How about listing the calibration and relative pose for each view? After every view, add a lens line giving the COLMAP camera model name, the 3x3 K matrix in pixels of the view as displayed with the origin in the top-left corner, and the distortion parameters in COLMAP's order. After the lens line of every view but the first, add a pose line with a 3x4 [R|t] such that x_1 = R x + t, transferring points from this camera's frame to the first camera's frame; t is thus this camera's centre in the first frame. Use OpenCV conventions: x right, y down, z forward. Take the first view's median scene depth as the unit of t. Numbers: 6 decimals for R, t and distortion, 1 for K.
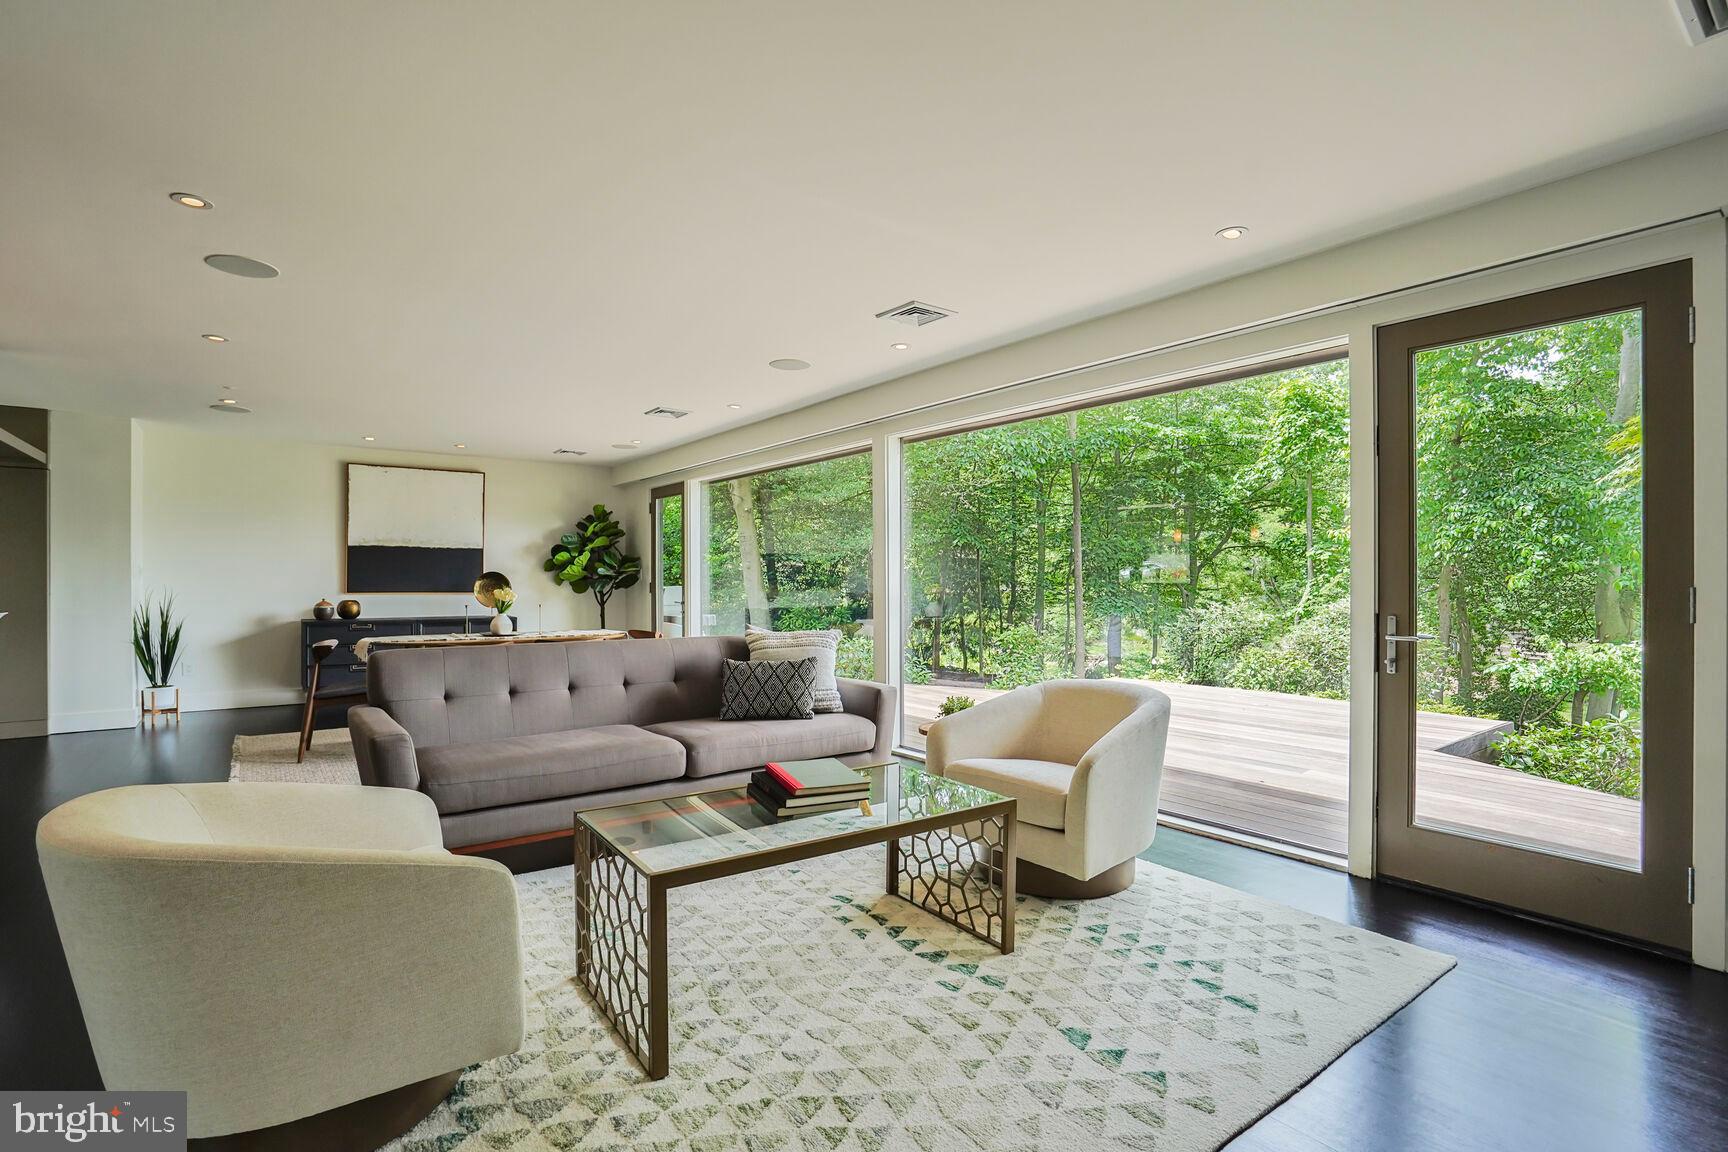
lens RADIAL K [[817.1, 0, 855.0], [0, 817.1, 576.3], [0, 0, 1]] dist [-0.055423, 0.022742]
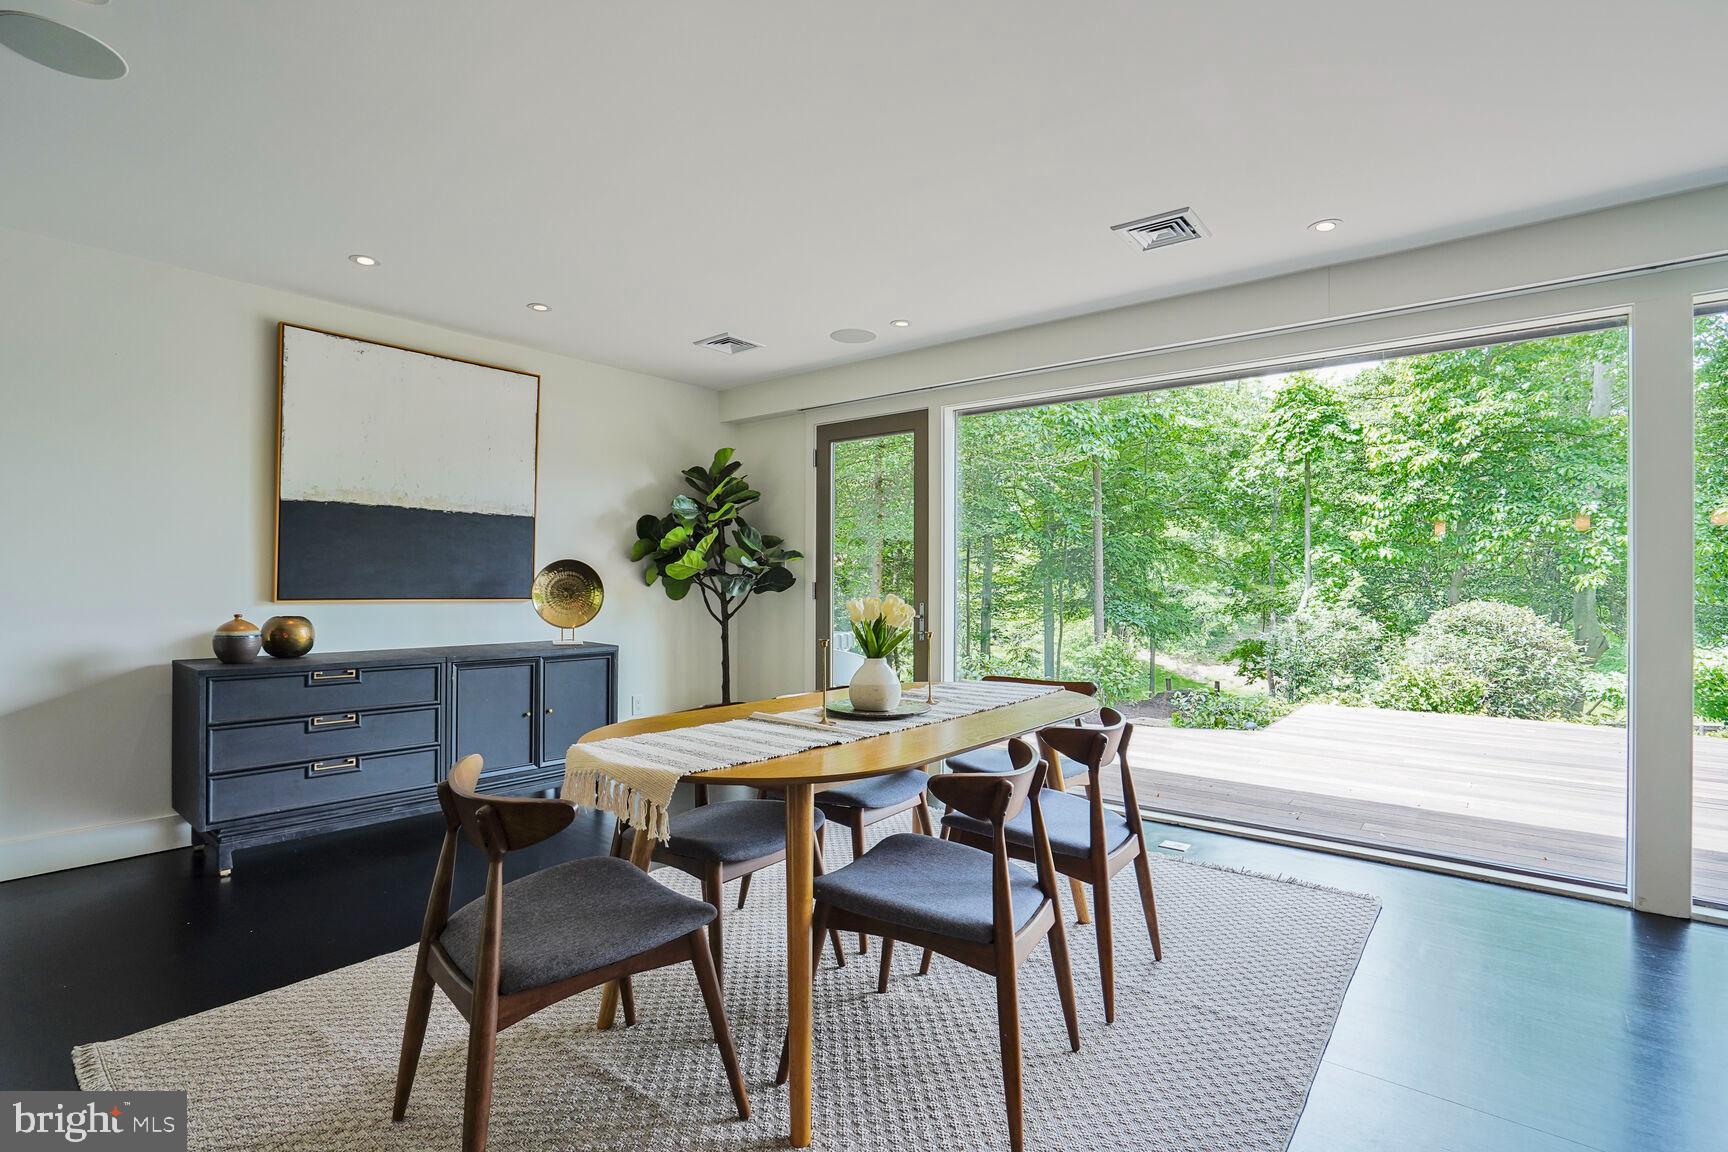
lens RADIAL K [[820.9, 0, 856.1], [0, 820.9, 579.8], [0, 0, 1]] dist [-0.051259, 0.020065]
pose [[0.970642, 0.003924, 0.240498, -0.421571], [-0.004742, 0.999985, 0.002823, 0.005389], [-0.240483, -0.003880, 0.970646, 0.466659]]
